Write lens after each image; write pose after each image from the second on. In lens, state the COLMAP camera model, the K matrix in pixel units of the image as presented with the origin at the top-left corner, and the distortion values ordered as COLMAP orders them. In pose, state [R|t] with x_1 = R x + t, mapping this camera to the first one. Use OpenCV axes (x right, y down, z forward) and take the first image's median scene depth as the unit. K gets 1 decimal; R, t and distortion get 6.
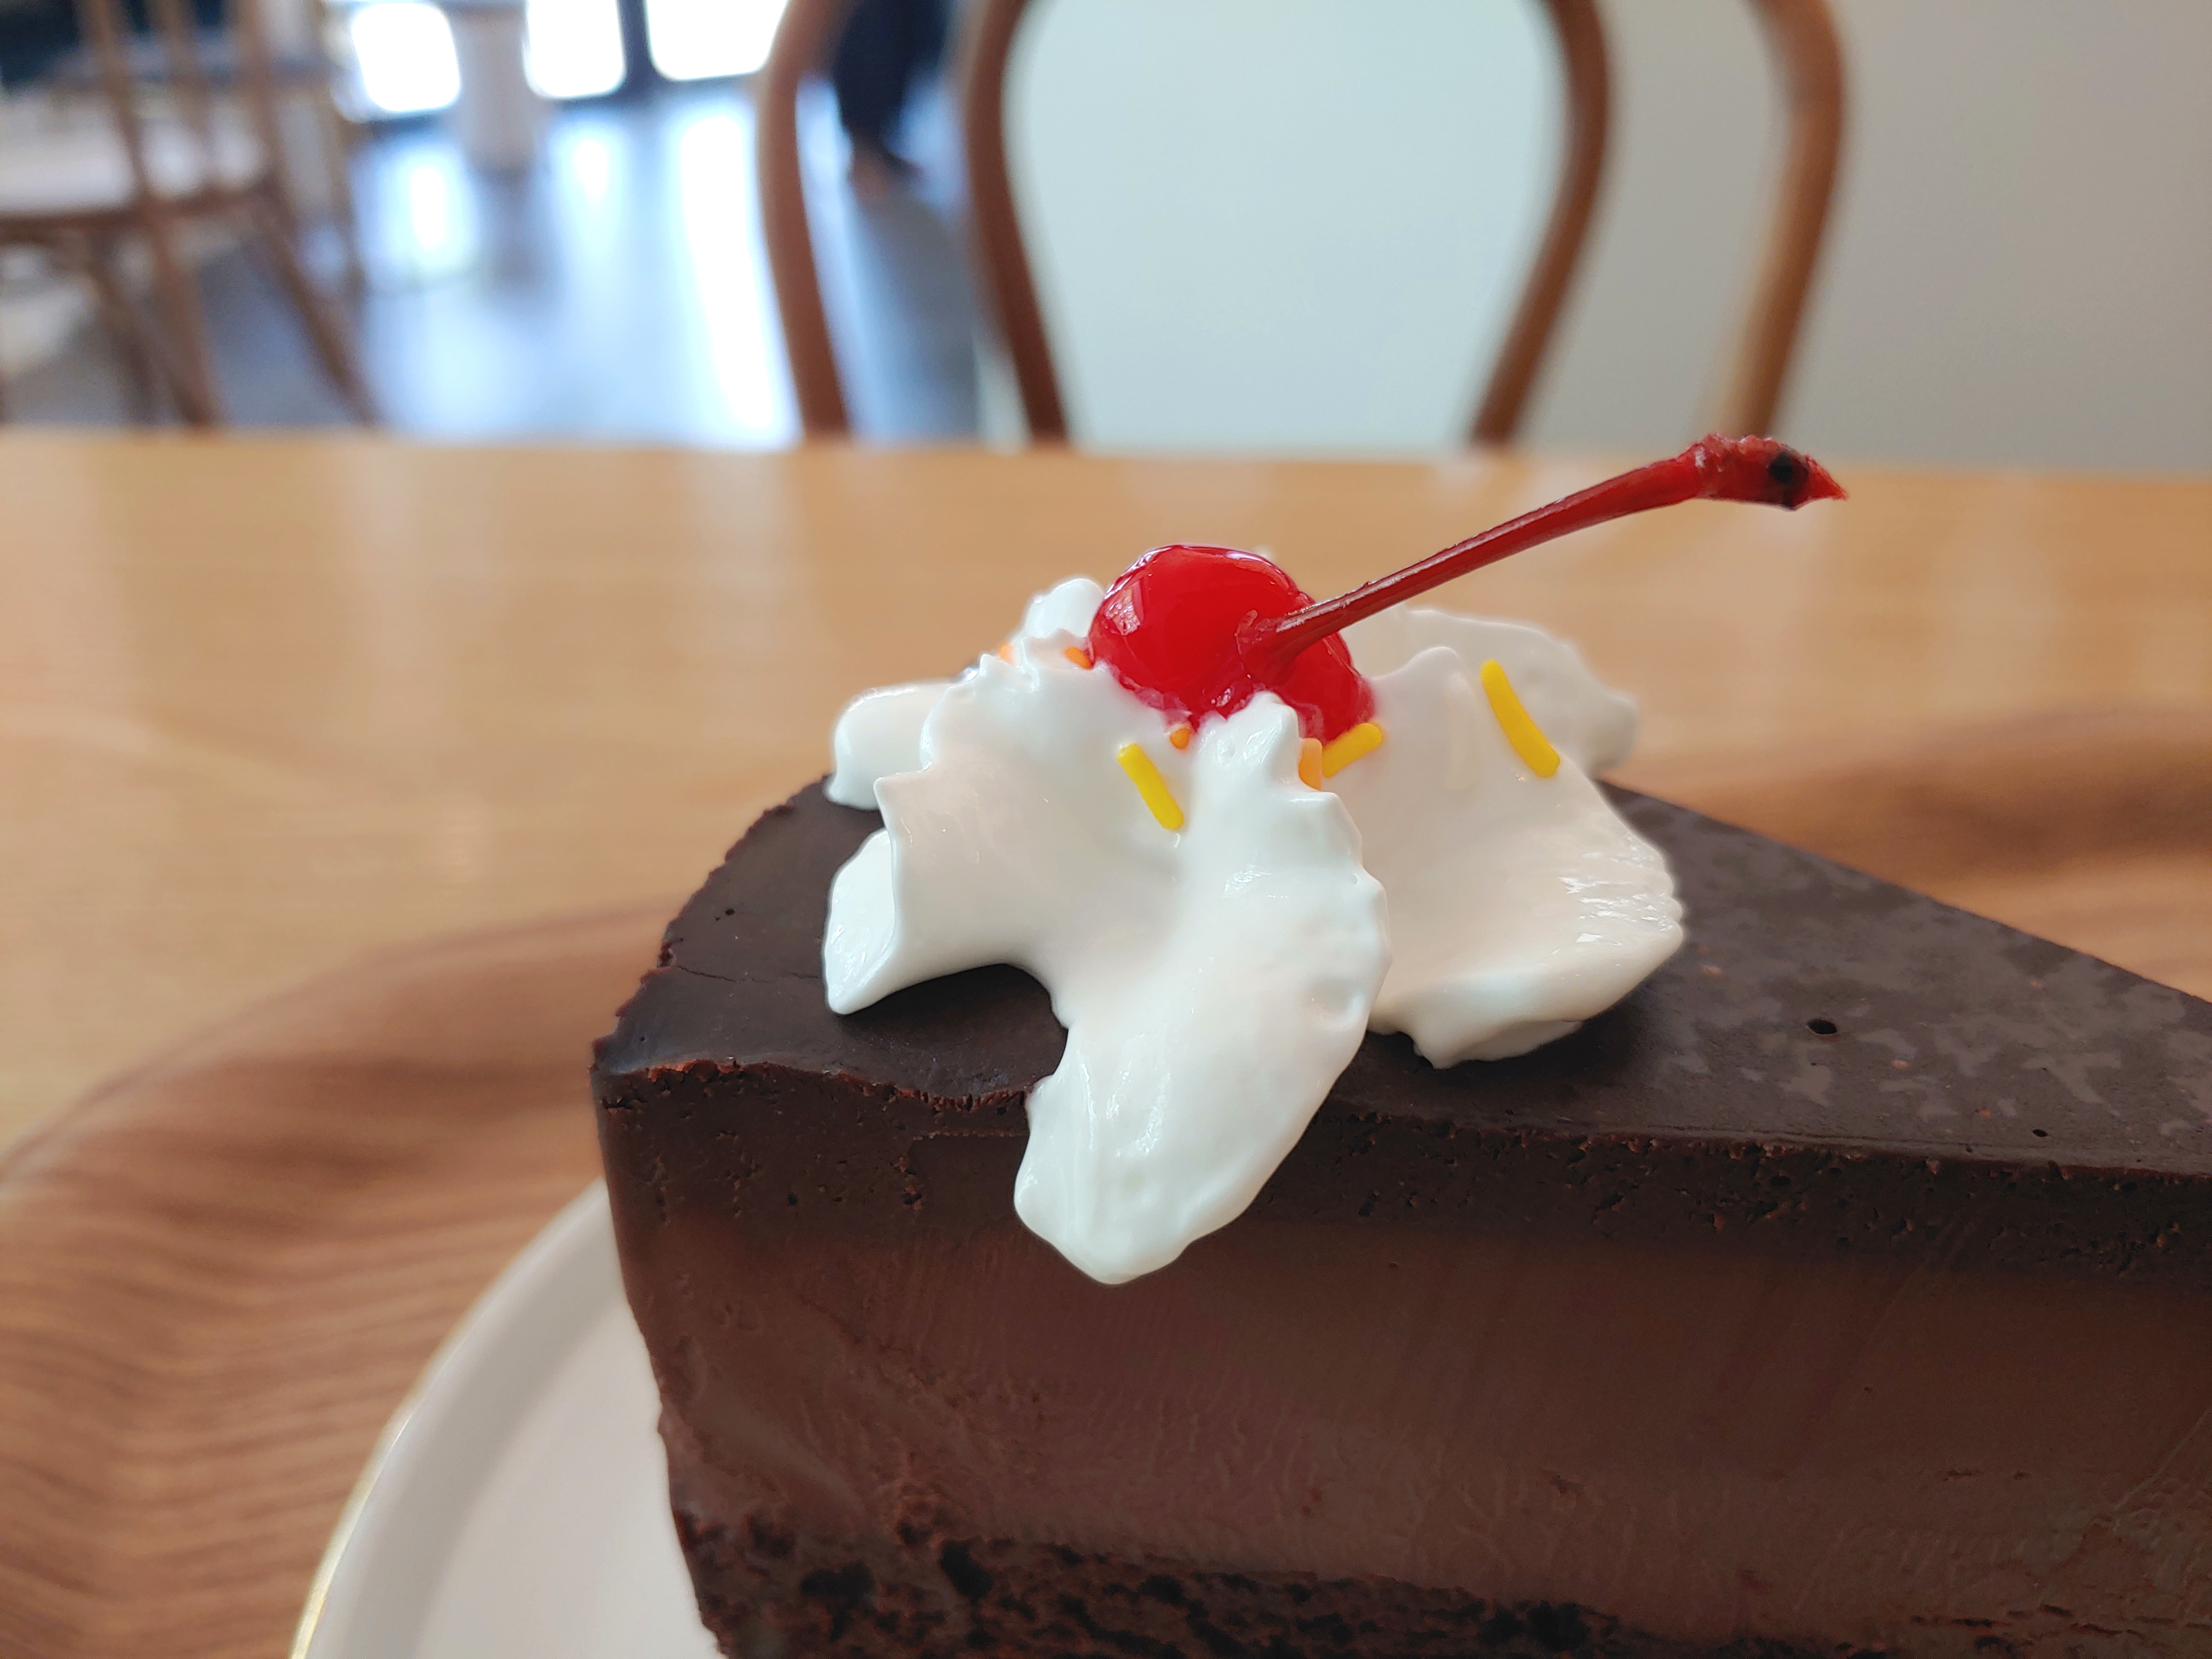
lens RADIAL K [[1701.2, 0, 1068.0], [0, 1701.2, 858.4], [0, 0, 1]] dist [0.005688, -0.016459]
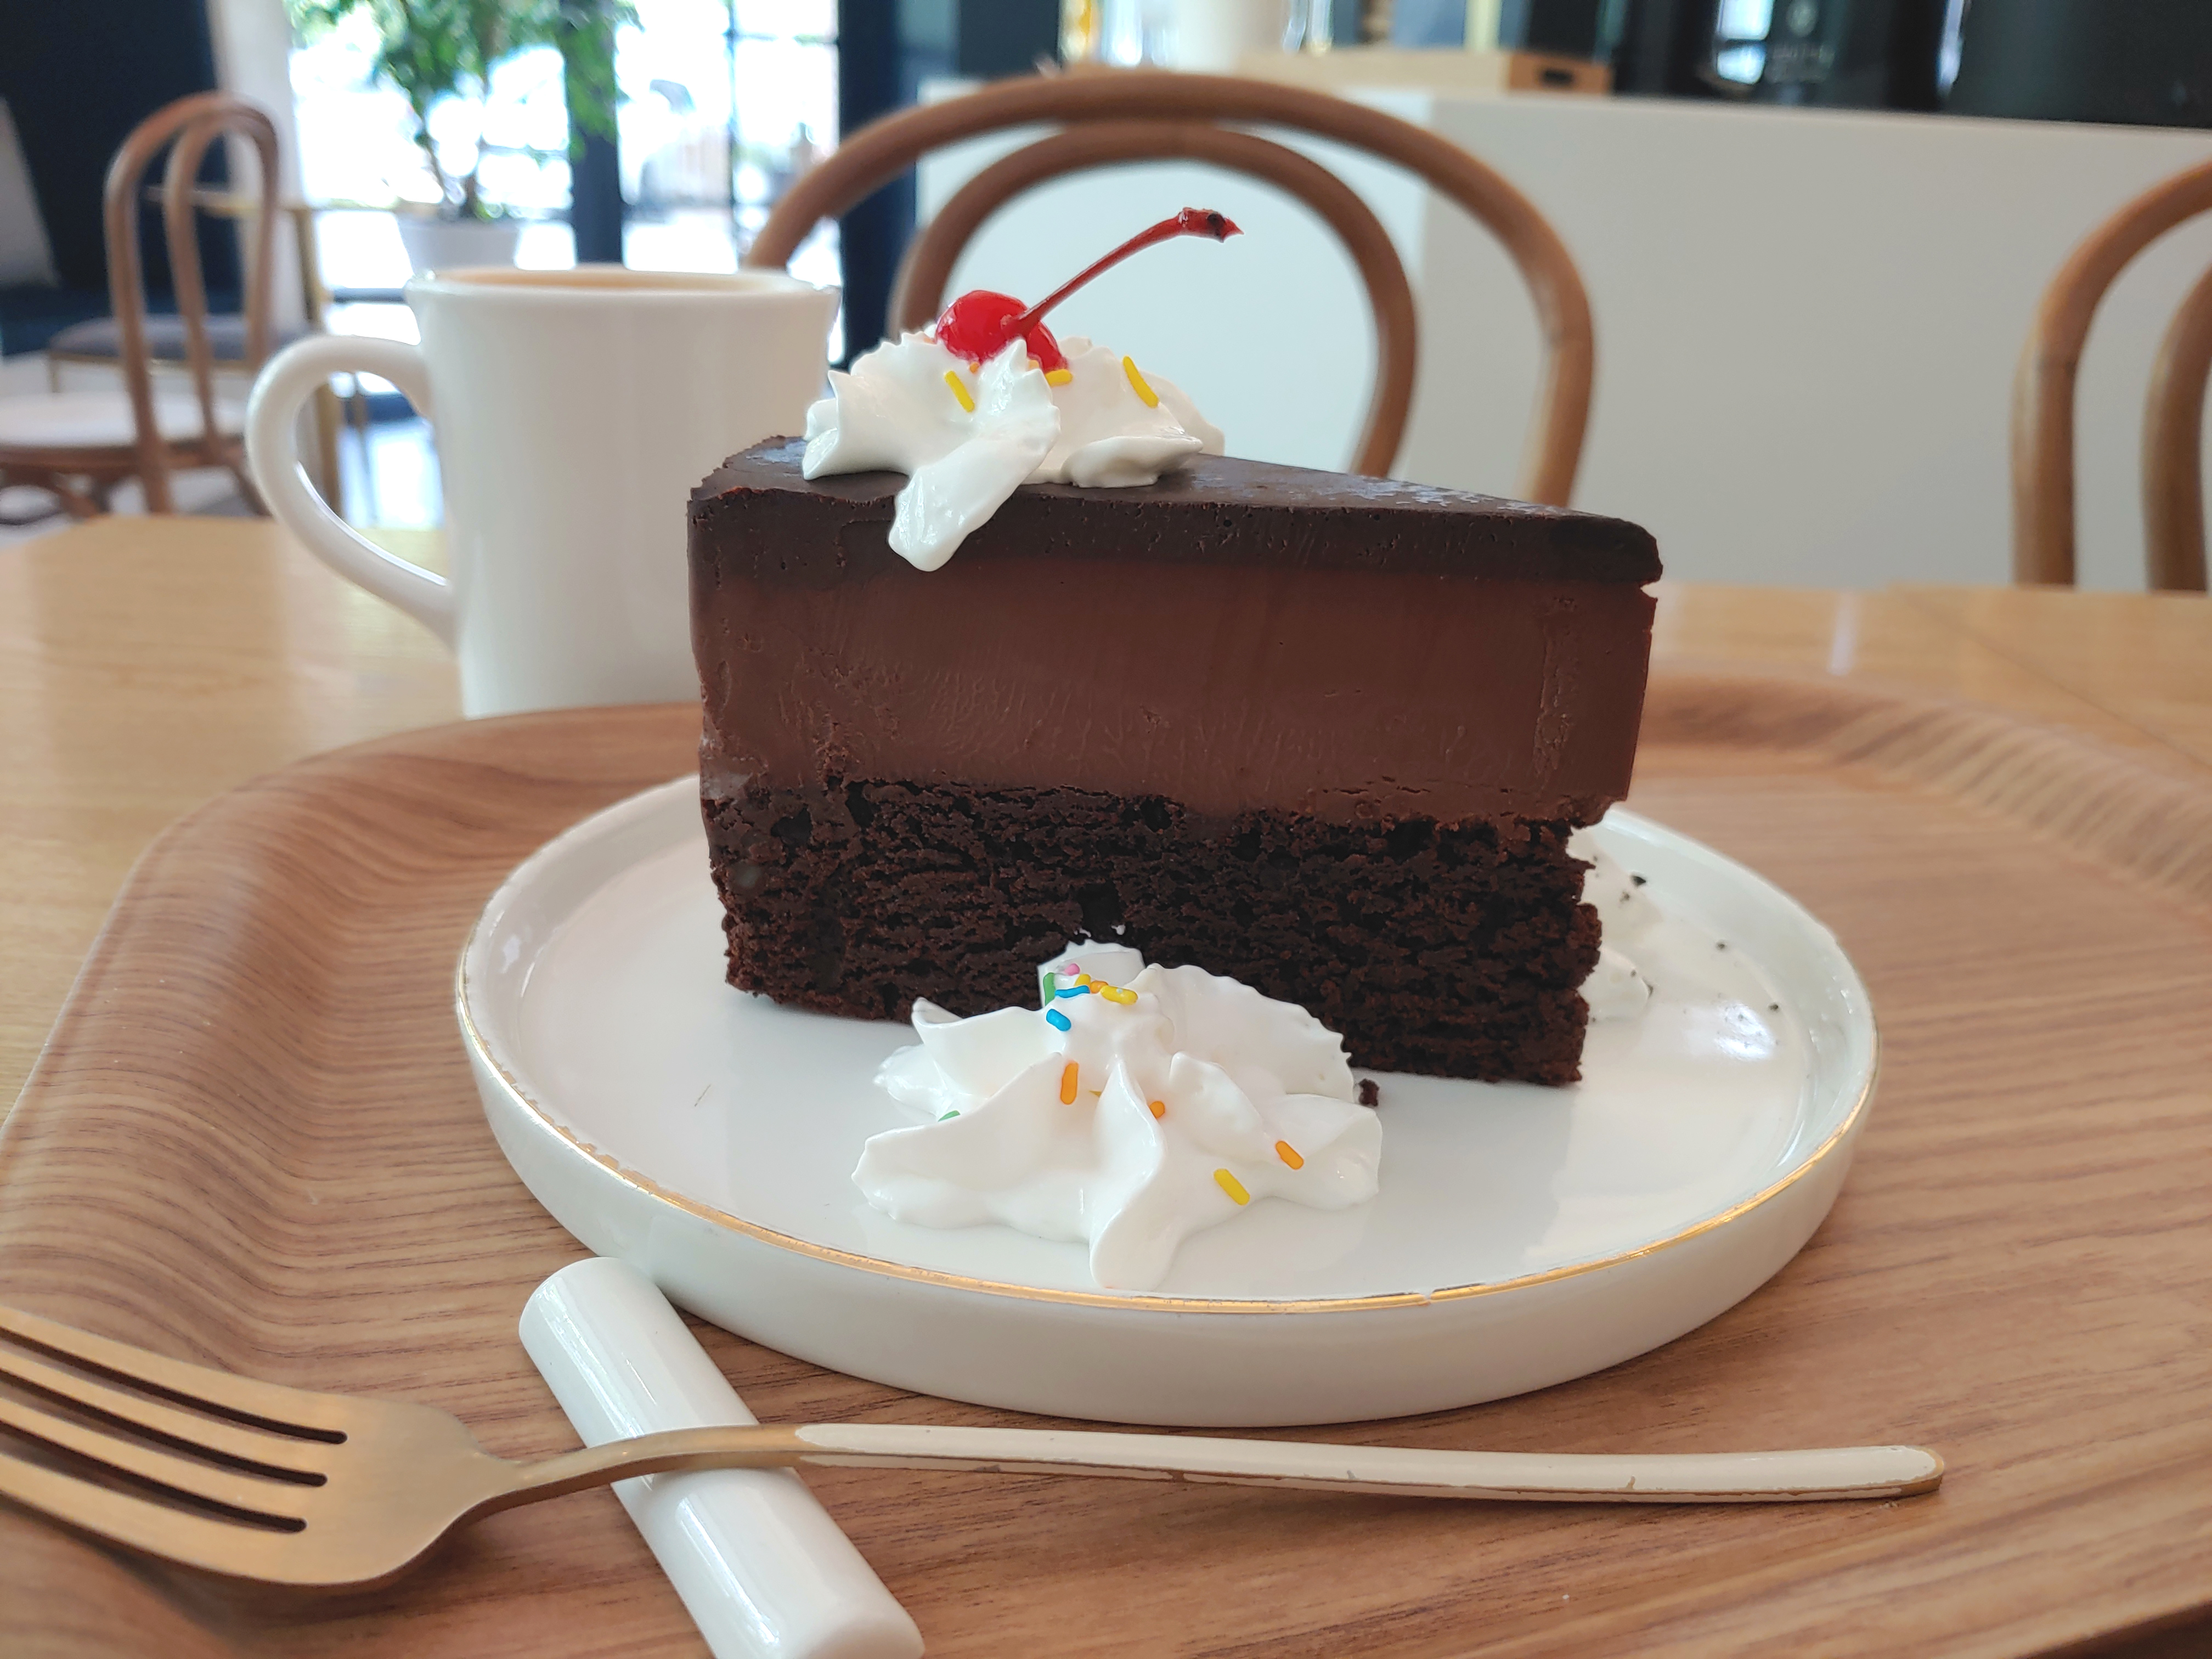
lens RADIAL K [[1701.2, 0, 1105.4], [0, 1701.2, 848.4], [0, 0, 1]] dist [0.005688, -0.016459]
pose [[0.998306, 0.024812, 0.052621, 0.118900], [-0.015513, 0.985276, -0.170265, 0.797192], [-0.056071, 0.169160, 0.983992, -0.914765]]
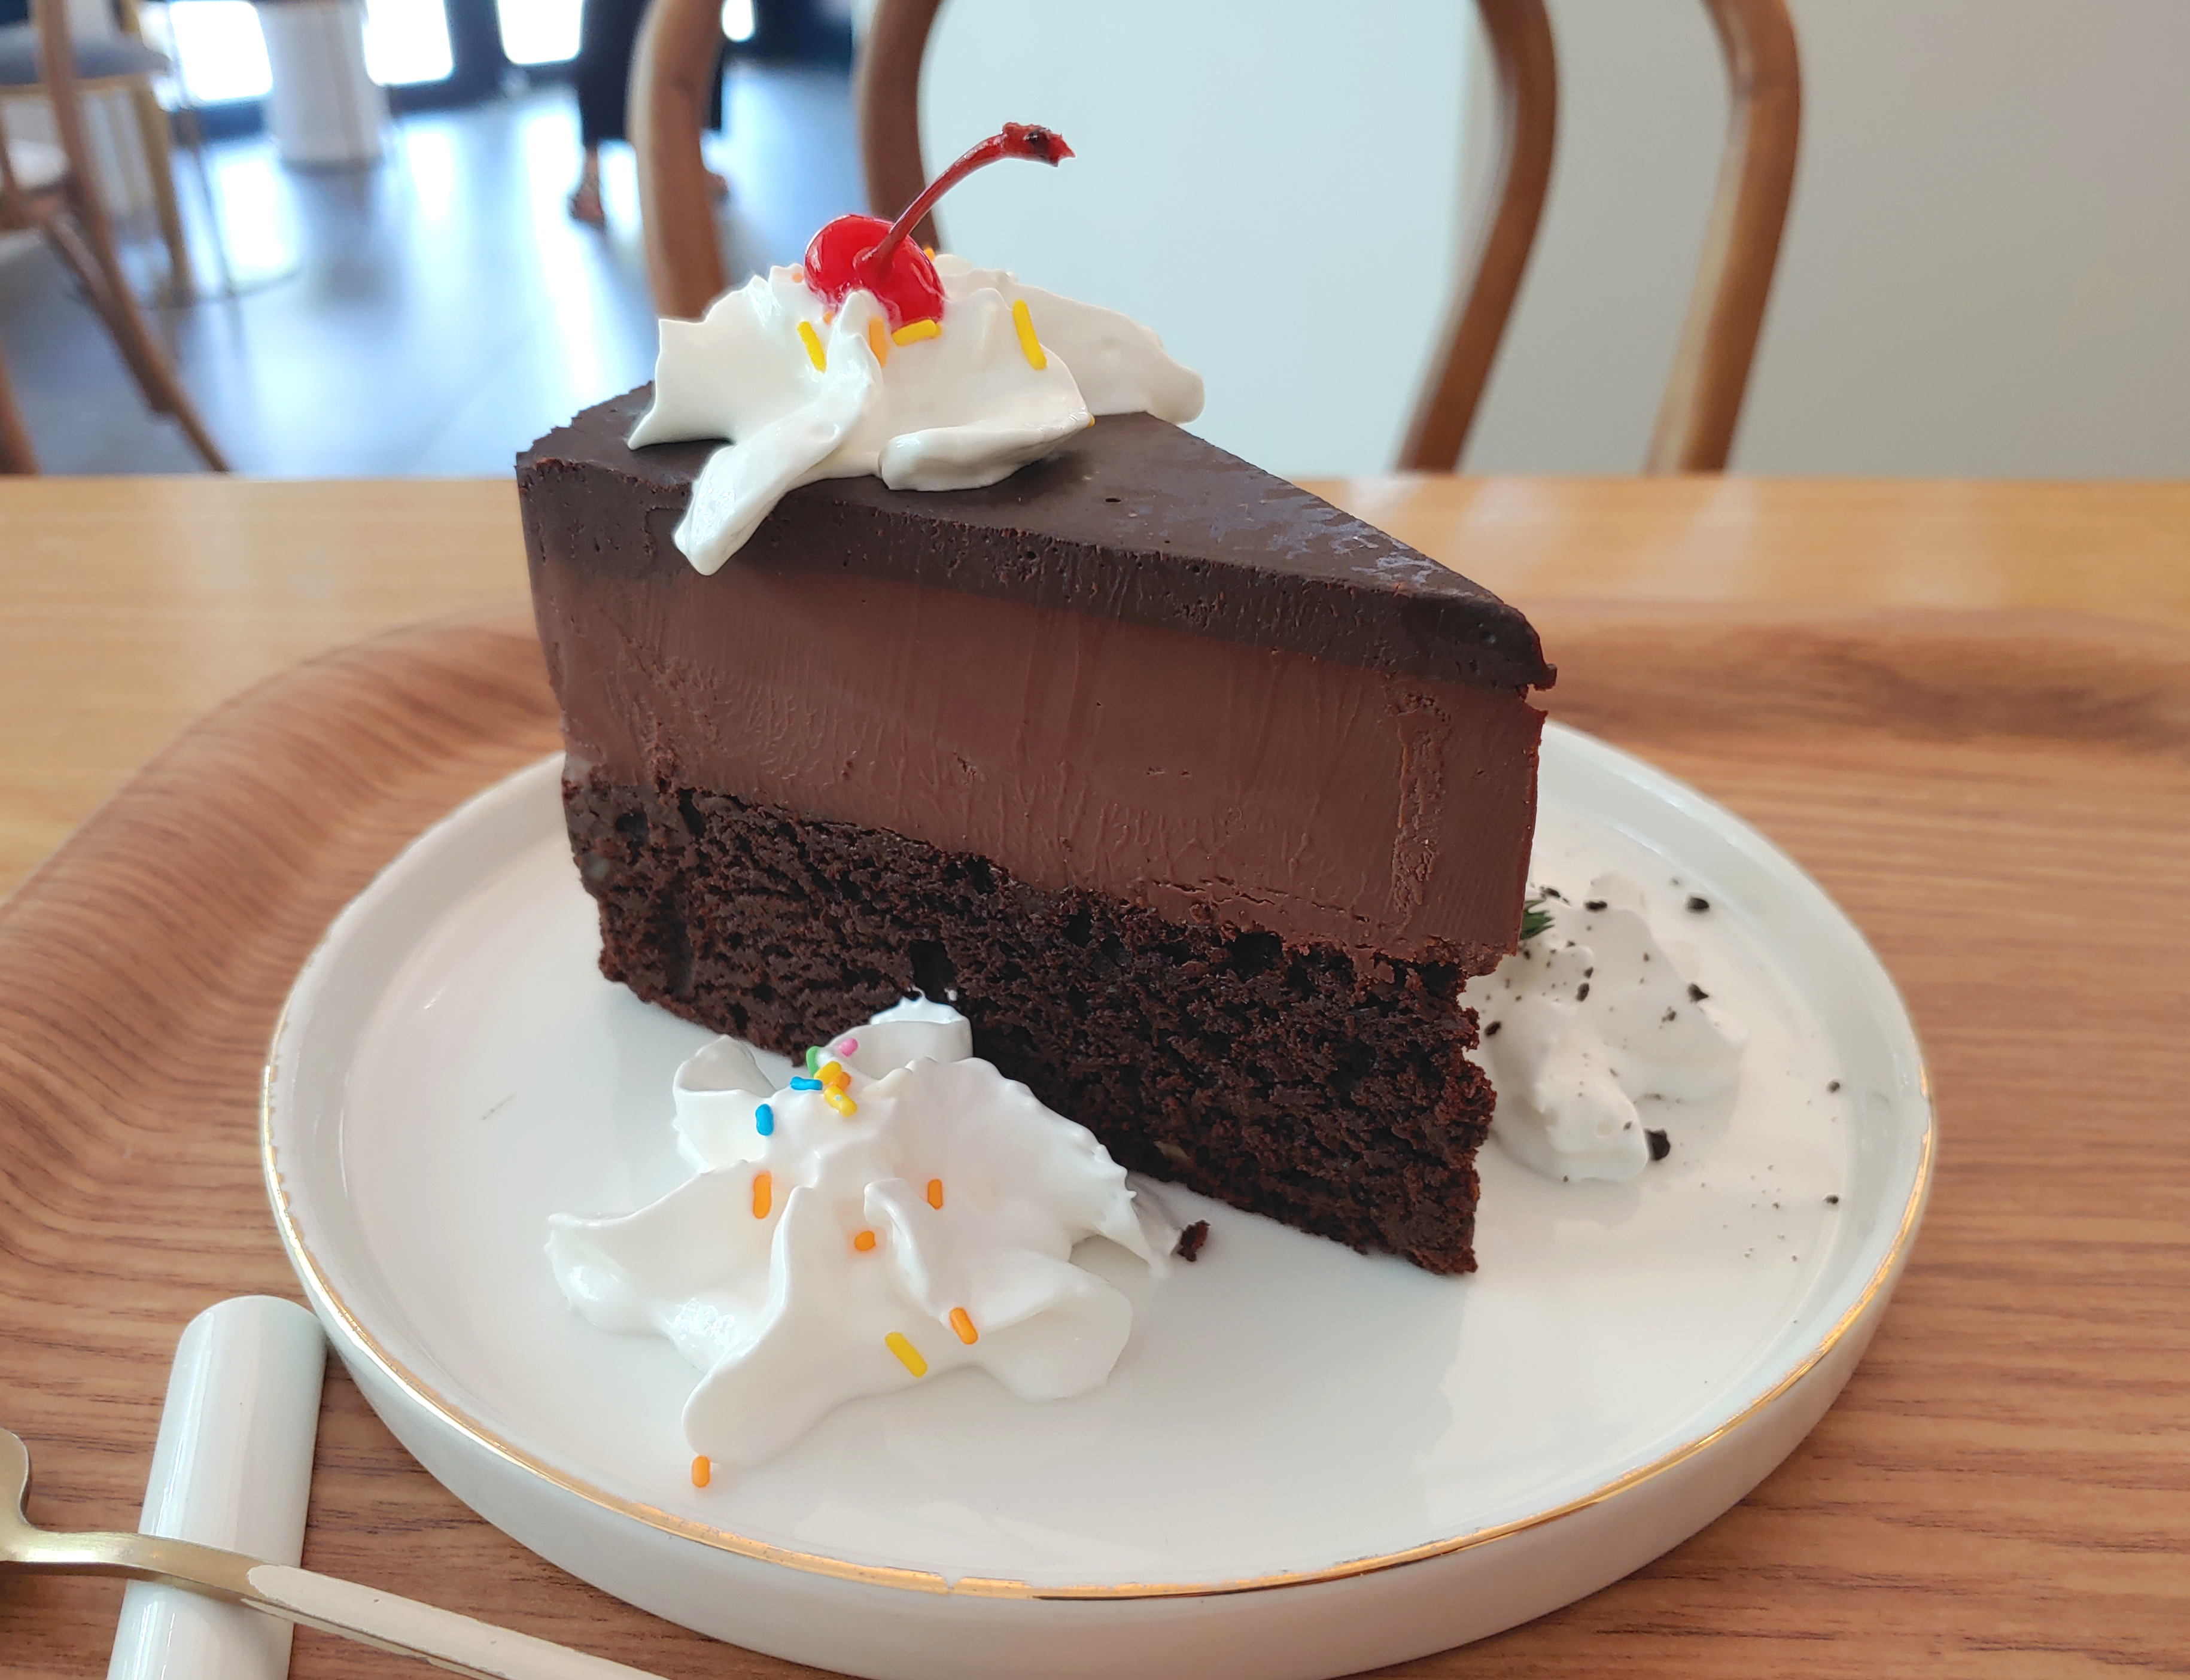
lens RADIAL K [[1884.0, 0, 1106.4], [0, 1884.0, 843.1], [0, 0, 1]] dist [0.014870, -0.030205]
pose [[0.952145, 0.152457, -0.264911, 0.855961], [-0.159542, 0.987177, -0.005303, 0.394036], [0.260705, 0.047313, 0.964258, -0.732776]]
